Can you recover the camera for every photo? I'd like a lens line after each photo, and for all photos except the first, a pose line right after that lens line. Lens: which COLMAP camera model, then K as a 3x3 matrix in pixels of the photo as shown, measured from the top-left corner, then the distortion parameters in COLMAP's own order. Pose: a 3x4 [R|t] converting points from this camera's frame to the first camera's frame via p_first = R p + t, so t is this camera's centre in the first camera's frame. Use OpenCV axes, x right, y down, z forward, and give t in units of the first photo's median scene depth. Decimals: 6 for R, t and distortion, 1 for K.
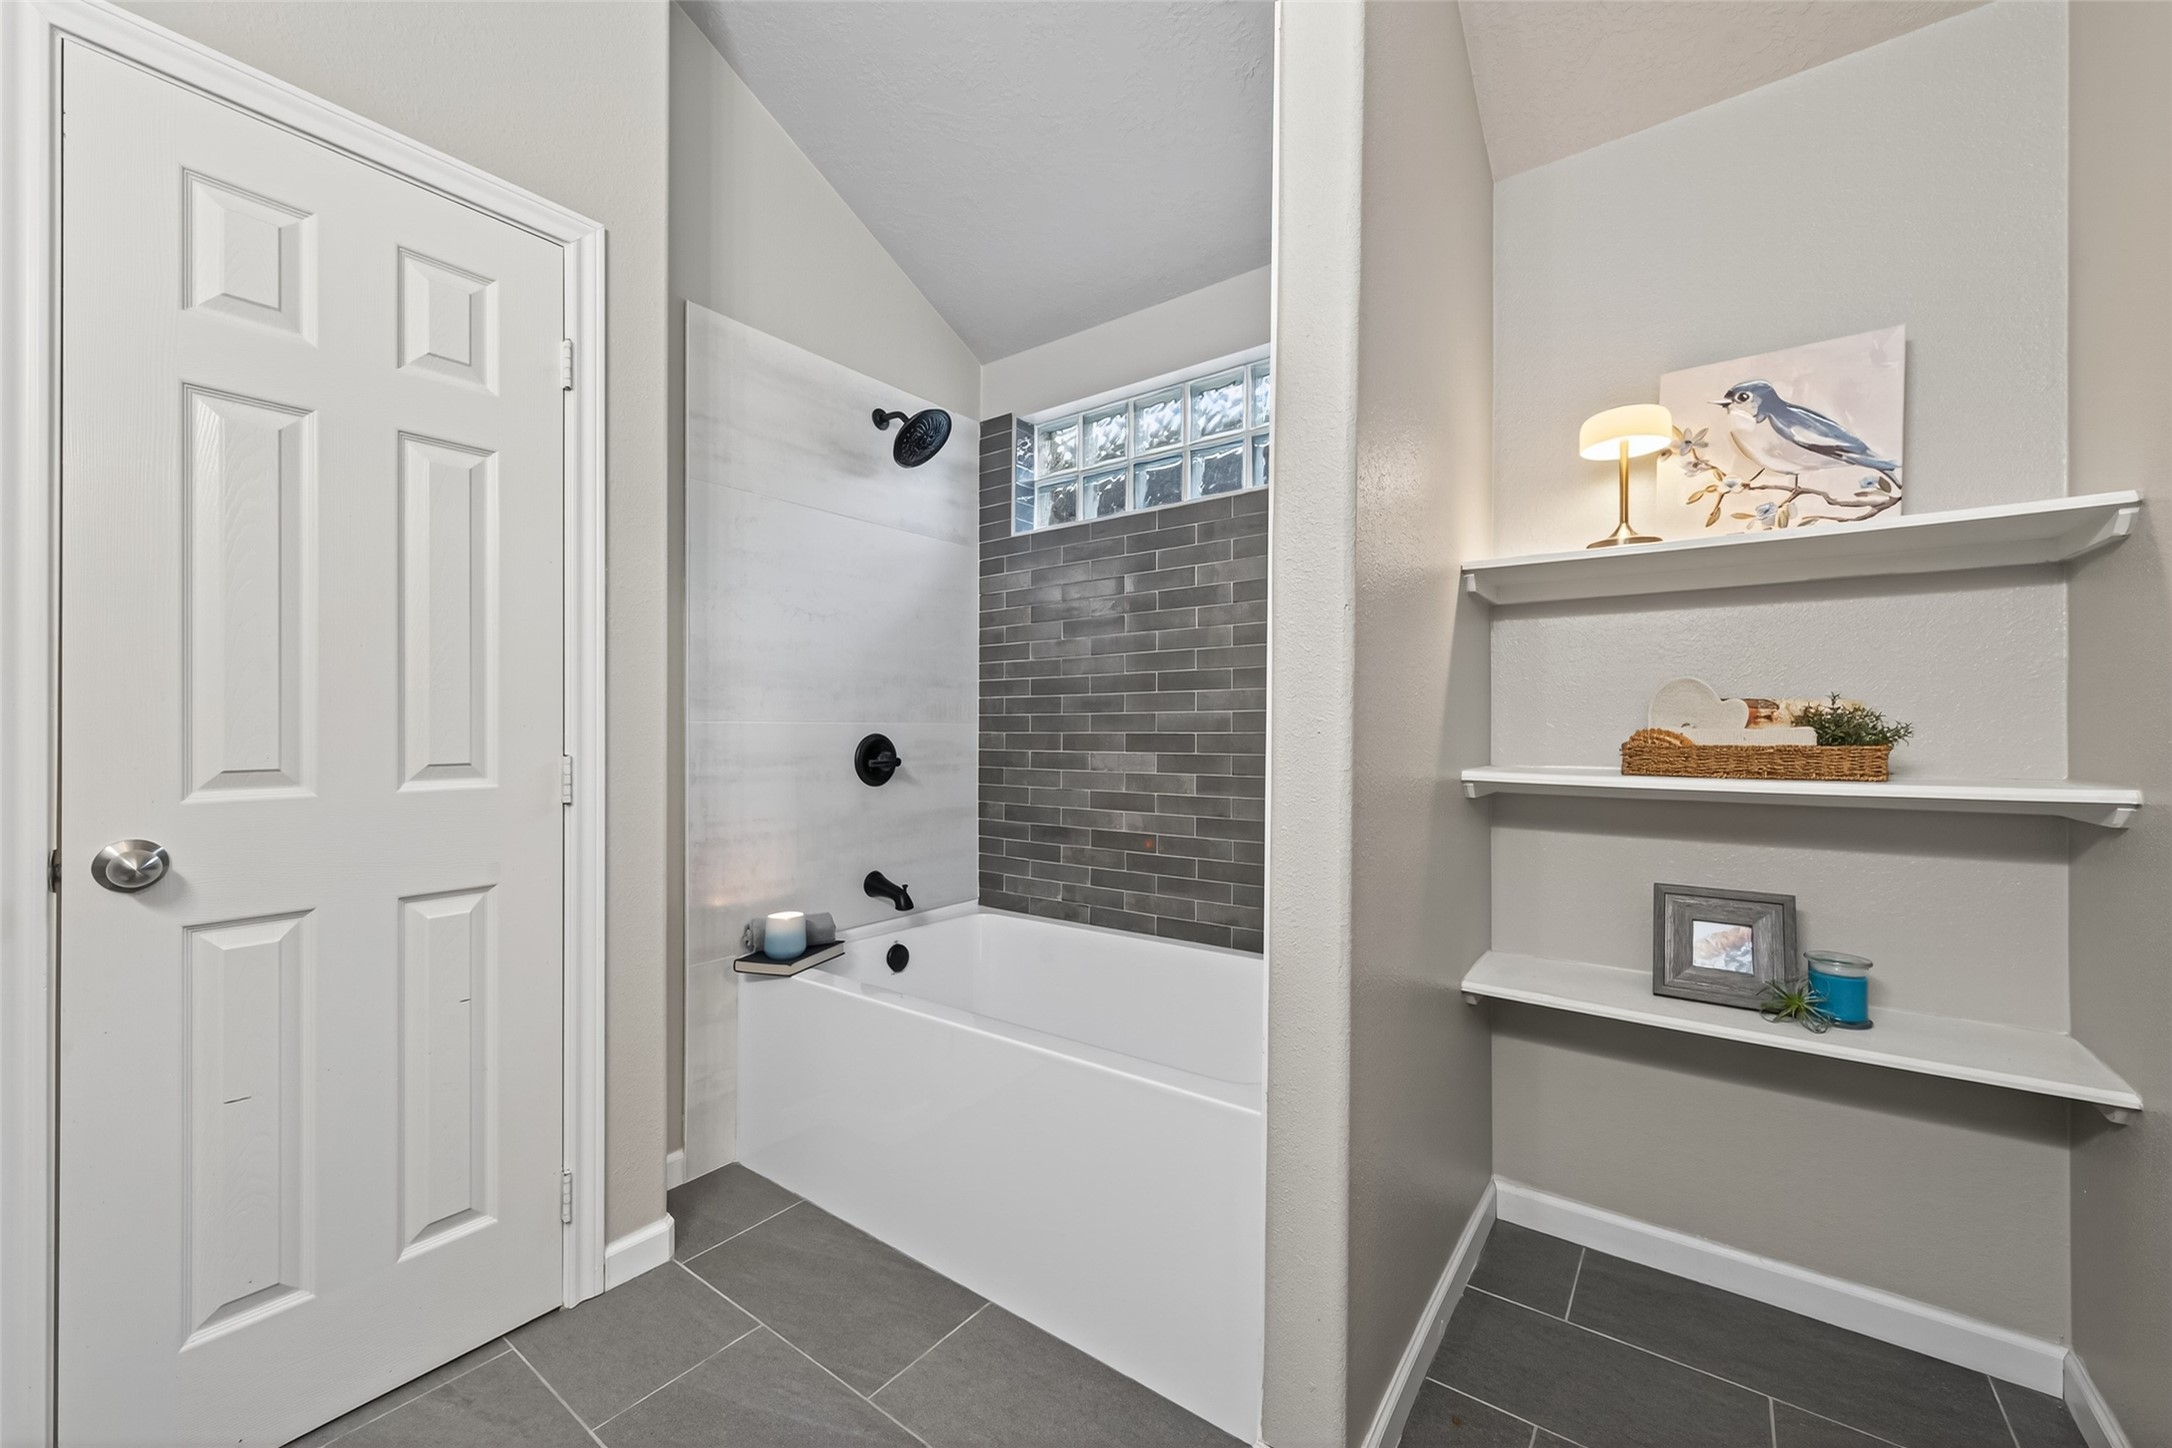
lens RADIAL K [[842.4, 0, 1089.3], [0, 842.4, 723.5], [0, 0, 1]] dist [0.001244, 0.000035]
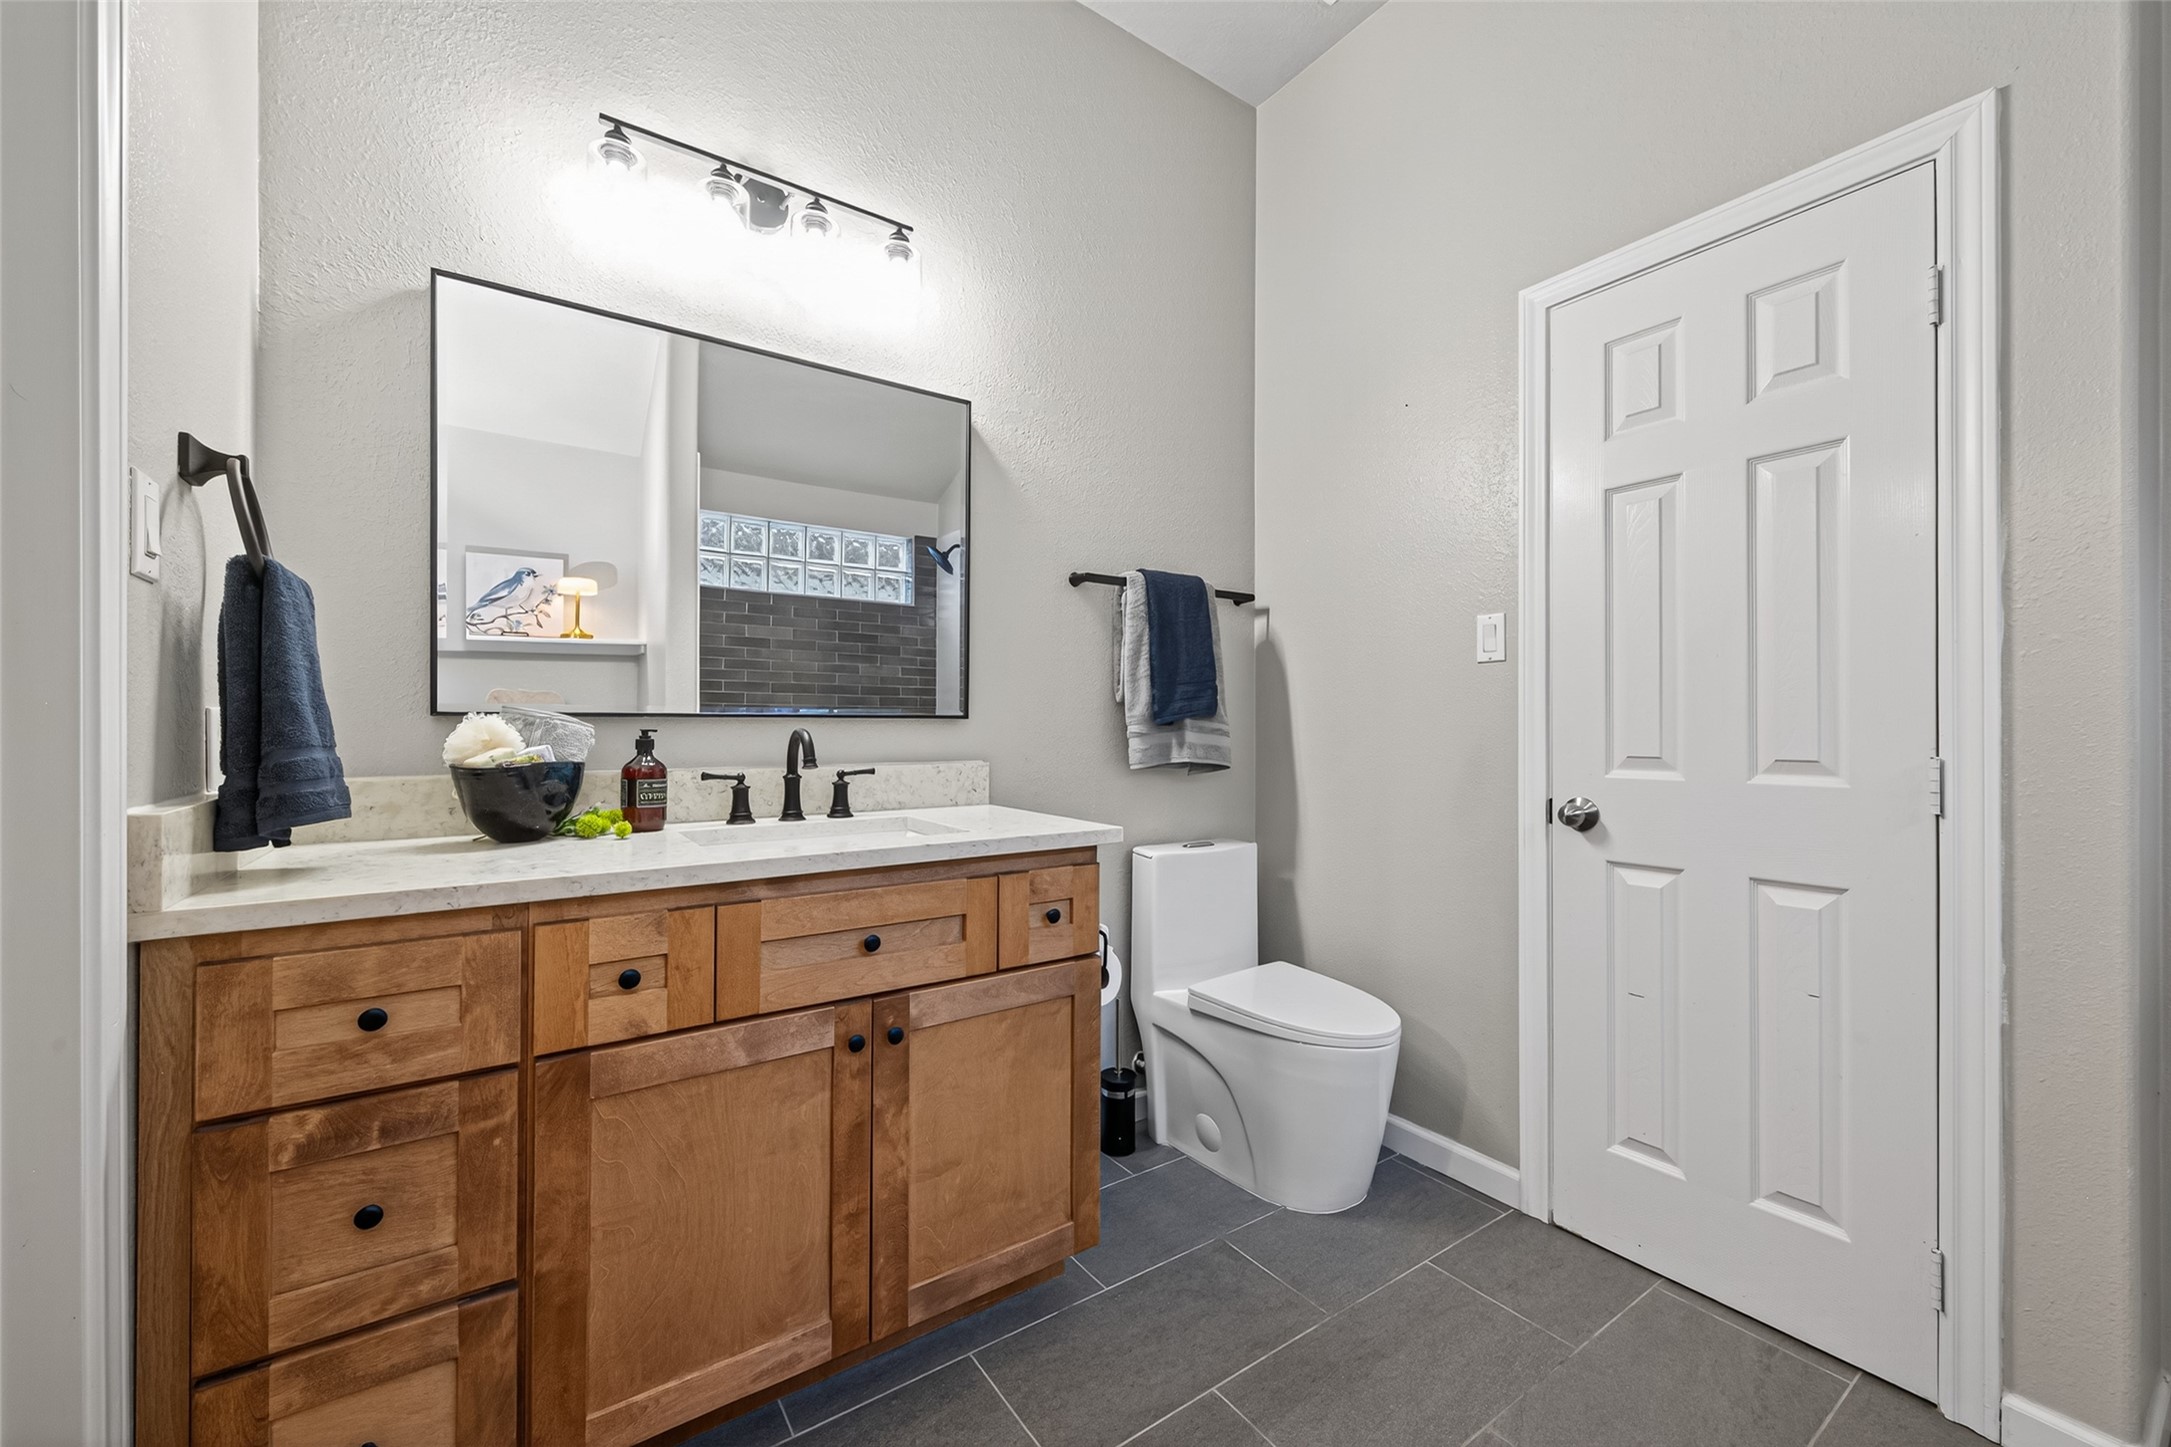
lens RADIAL K [[842.0, 0, 1088.1], [0, 842.0, 724.2], [0, 0, 1]] dist [0.001244, 0.000035]
pose [[-0.318887, -0.002924, -0.947788, 0.238173], [0.002039, 0.999991, -0.003771, 0.002699], [0.947791, -0.003135, -0.318878, 0.242229]]
